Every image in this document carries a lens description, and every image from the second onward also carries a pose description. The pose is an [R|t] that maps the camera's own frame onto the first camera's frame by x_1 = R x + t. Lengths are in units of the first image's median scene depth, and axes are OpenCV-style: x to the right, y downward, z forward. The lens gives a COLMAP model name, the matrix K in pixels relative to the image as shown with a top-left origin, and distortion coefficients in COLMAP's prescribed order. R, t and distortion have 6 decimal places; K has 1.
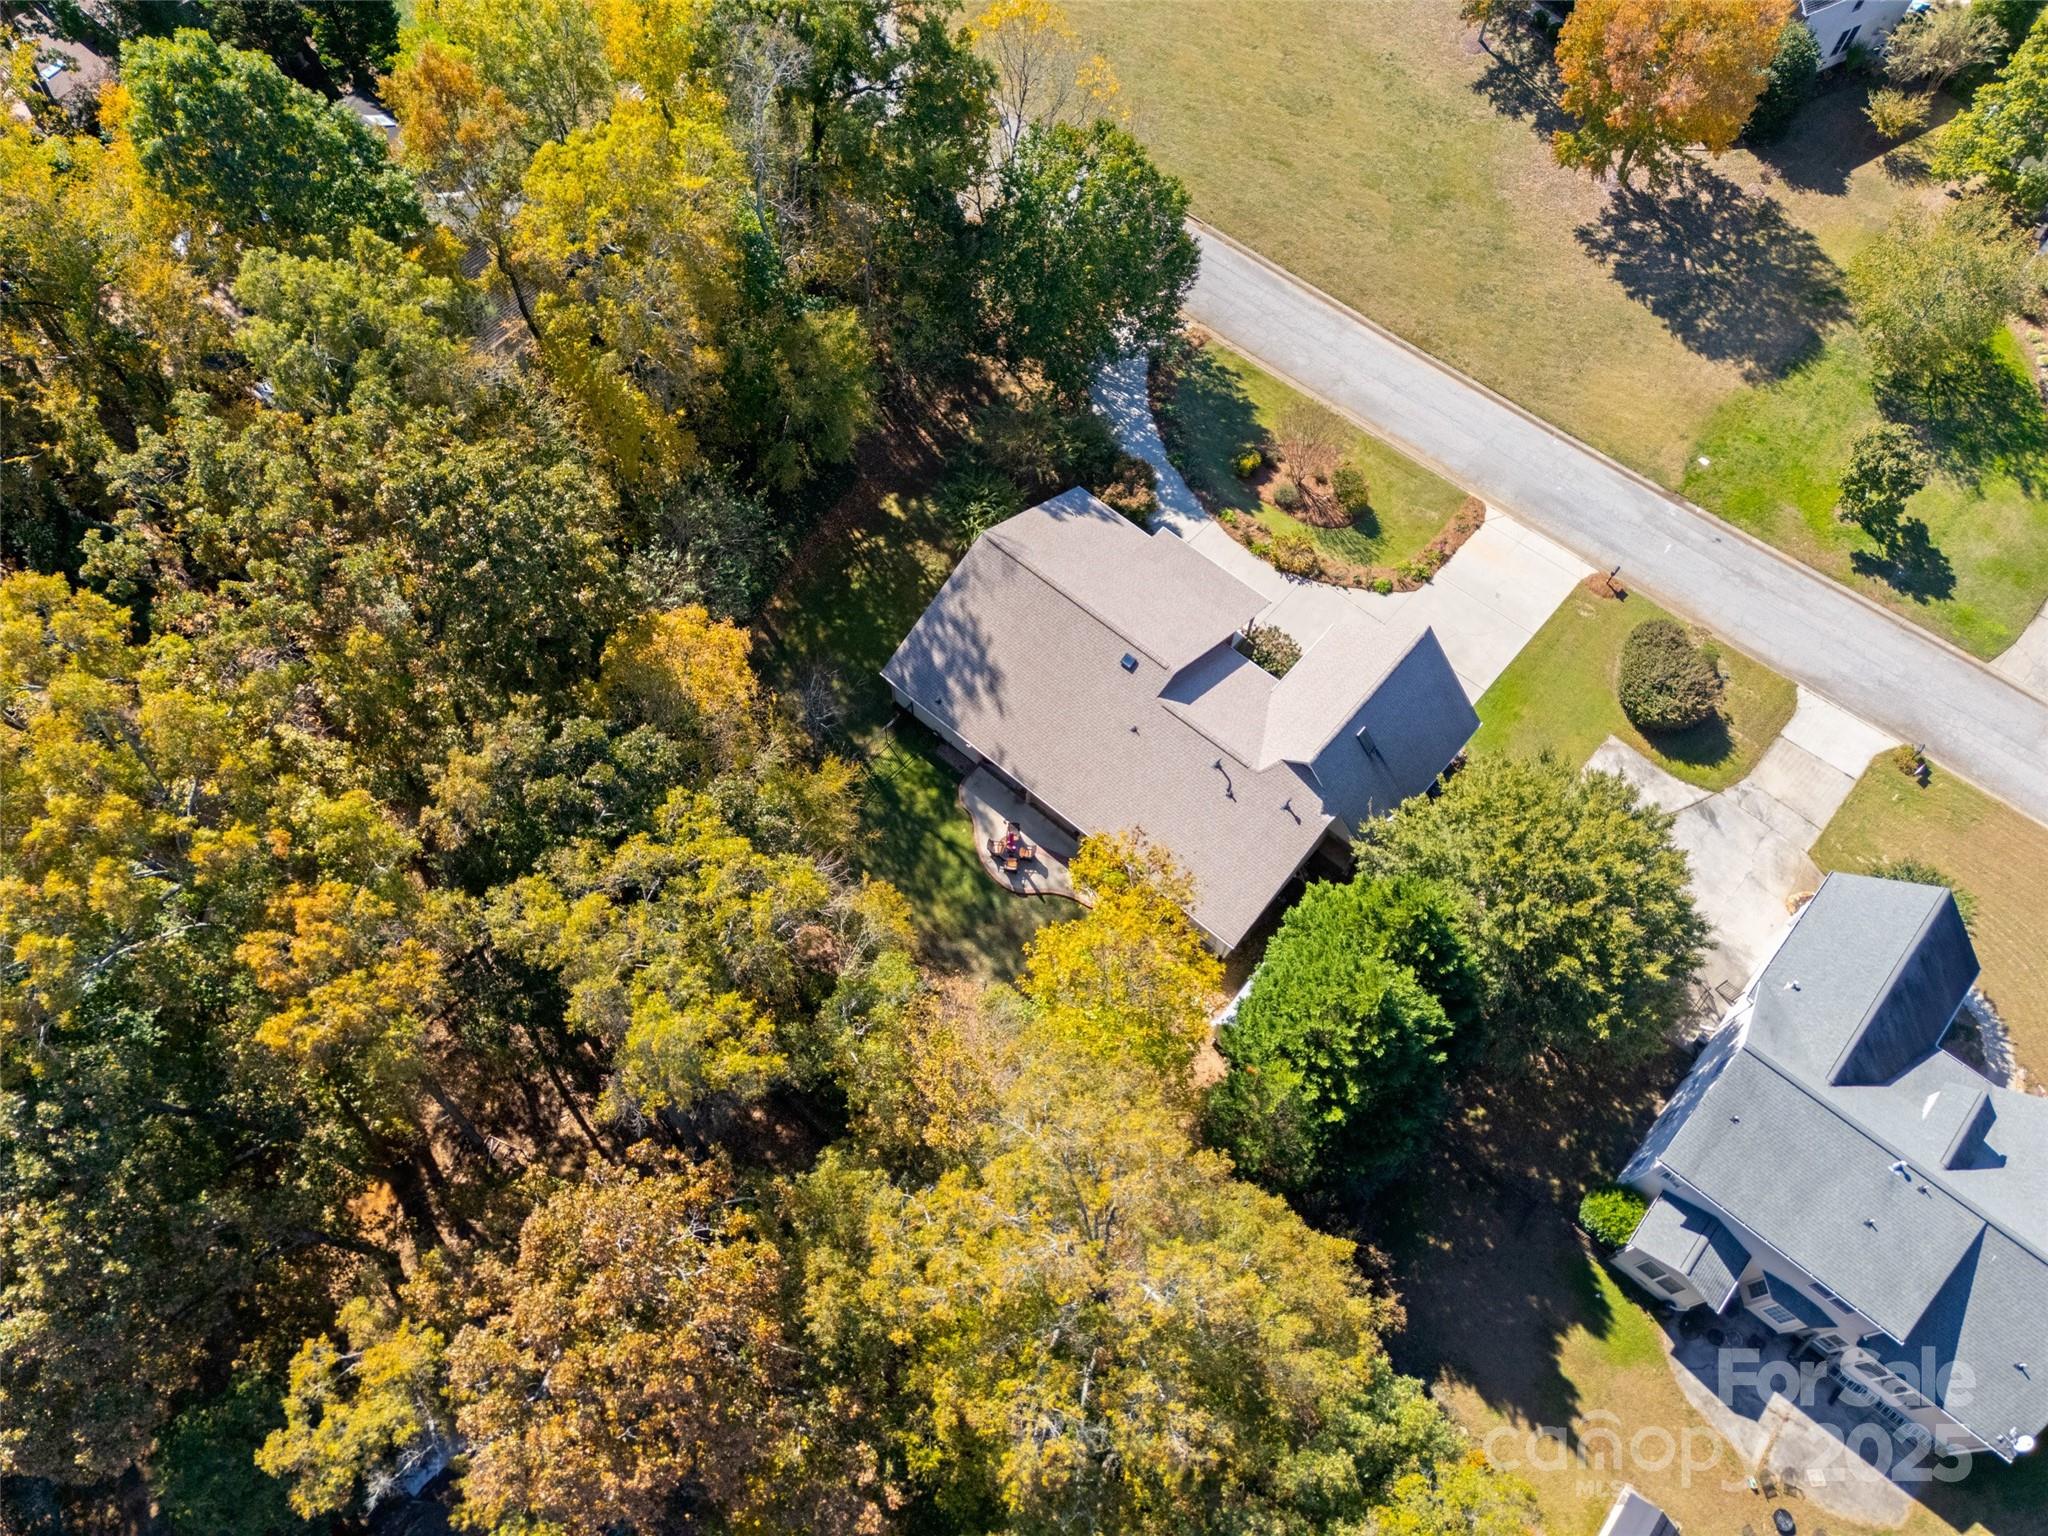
lens RADIAL K [[1497.2, 0, 1024.0], [0, 1497.2, 768.0], [0, 0, 1]] dist [0.047729, -0.033452]
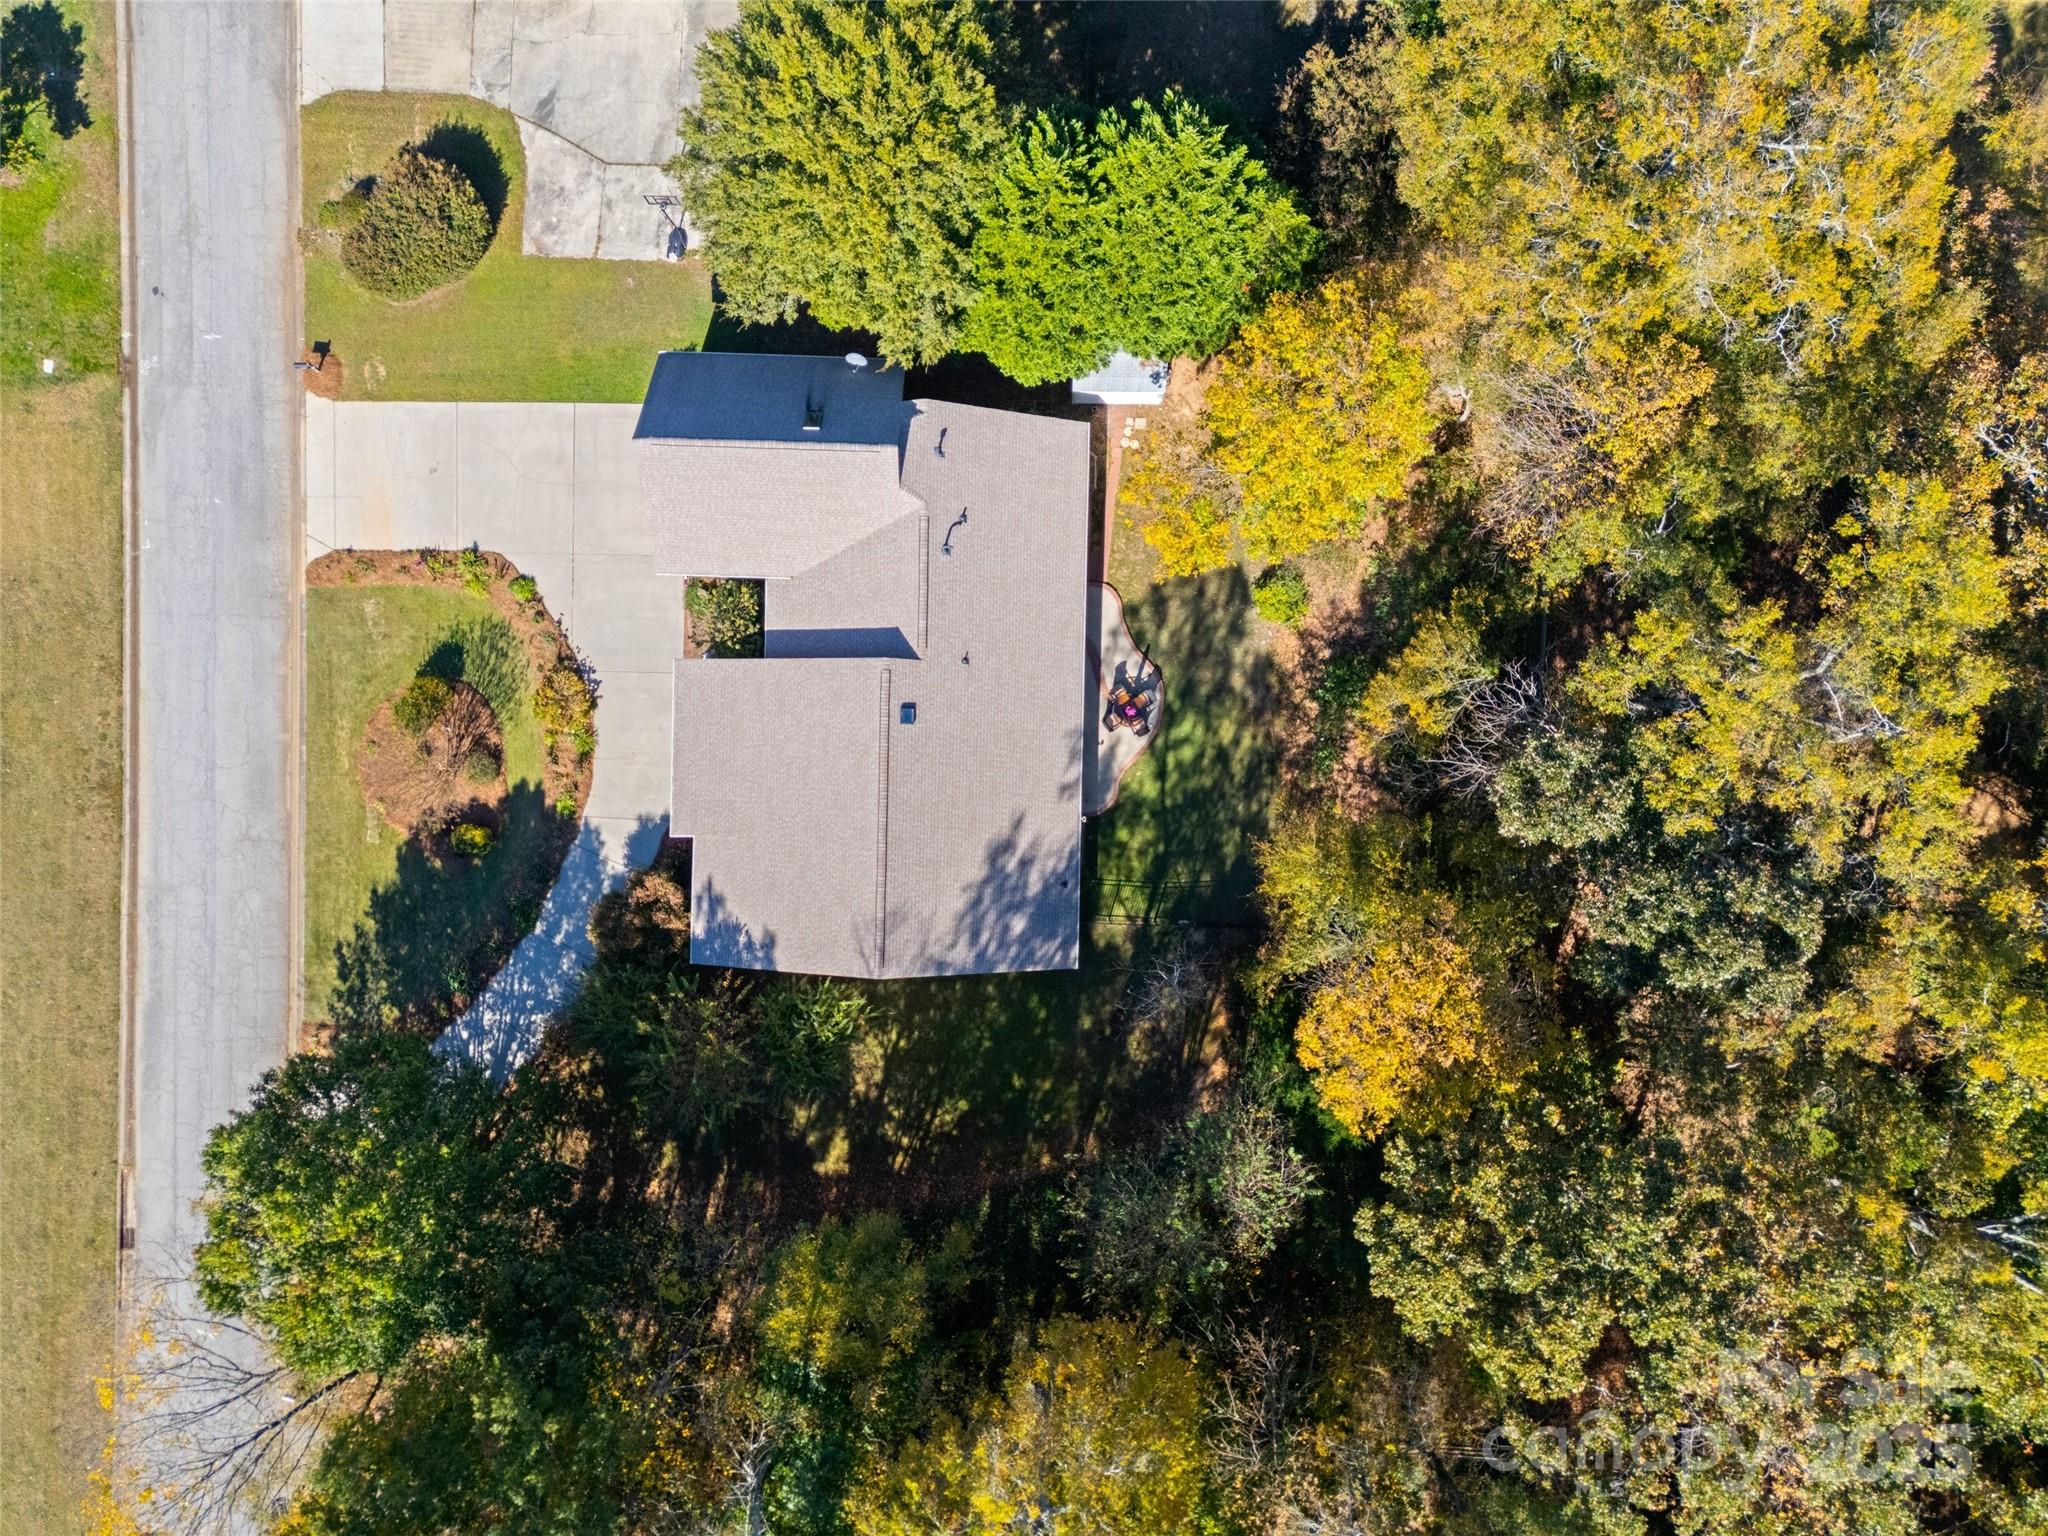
lens RADIAL K [[1497.2, 0, 1024.0], [0, 1497.2, 768.0], [0, 0, 1]] dist [0.047729, -0.033452]
pose [[-0.635428, -0.771203, -0.038442, 0.033645], [0.665676, -0.572348, 0.478846, -0.373661], [-0.391290, 0.278682, 0.877057, 0.245731]]
